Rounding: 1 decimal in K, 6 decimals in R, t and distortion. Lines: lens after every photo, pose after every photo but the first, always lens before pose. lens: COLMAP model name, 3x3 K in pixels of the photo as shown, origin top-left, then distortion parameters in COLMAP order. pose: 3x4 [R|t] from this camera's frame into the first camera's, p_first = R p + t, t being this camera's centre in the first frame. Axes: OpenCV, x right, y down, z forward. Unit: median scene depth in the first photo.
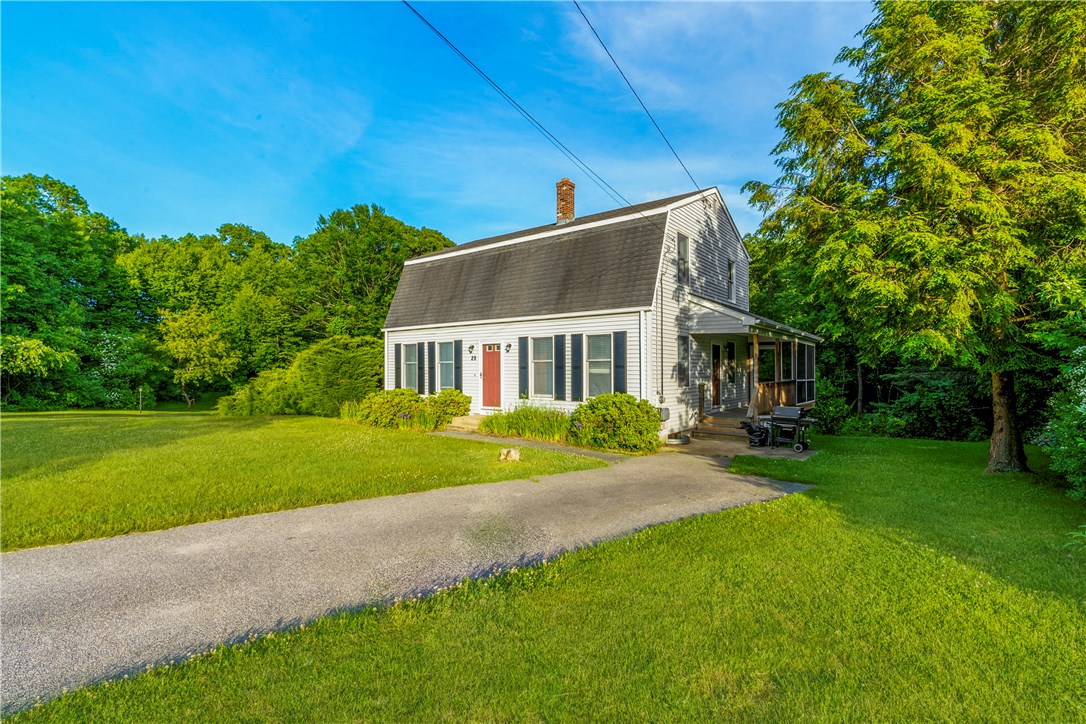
lens RADIAL K [[487.7, 0, 554.3], [0, 487.7, 369.4], [0, 0, 1]] dist [0.004369, 0.000741]
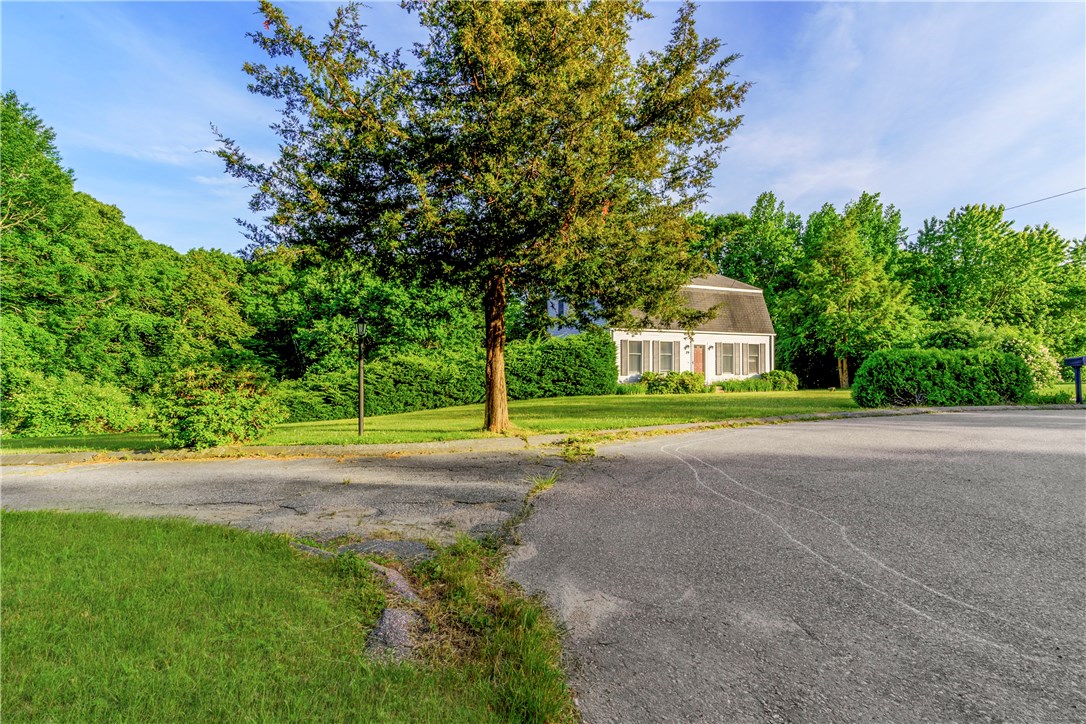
lens RADIAL K [[480.0, 0, 546.5], [0, 480.0, 364.2], [0, 0, 1]] dist [0.001041, 0.000879]
pose [[0.534863, 0.010626, 0.844872, -1.936809], [-0.003343, 0.999940, -0.010460, 0.038568], [-0.844932, 0.002770, 0.534866, 0.555119]]
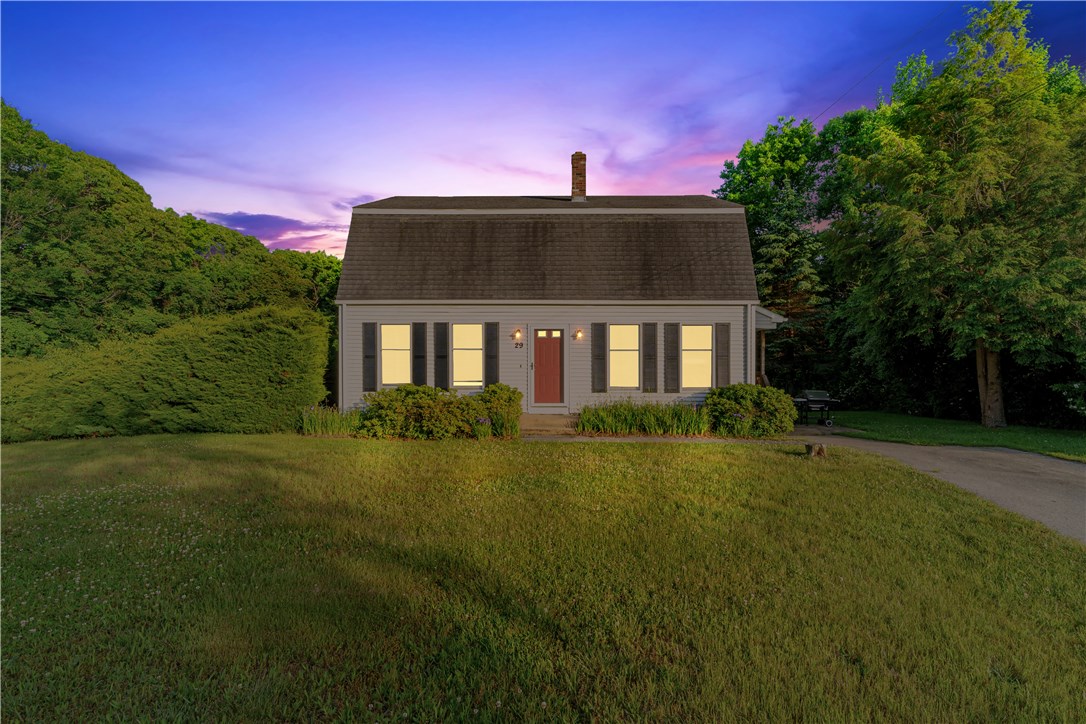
lens RADIAL K [[480.0, 0, 546.5], [0, 480.0, 364.2], [0, 0, 1]] dist [0.001041, 0.000879]
pose [[0.813281, -0.001306, 0.581869, -0.631071], [-0.003807, 0.999964, 0.007566, 0.001836], [-0.581858, -0.008368, 0.813247, 0.337057]]
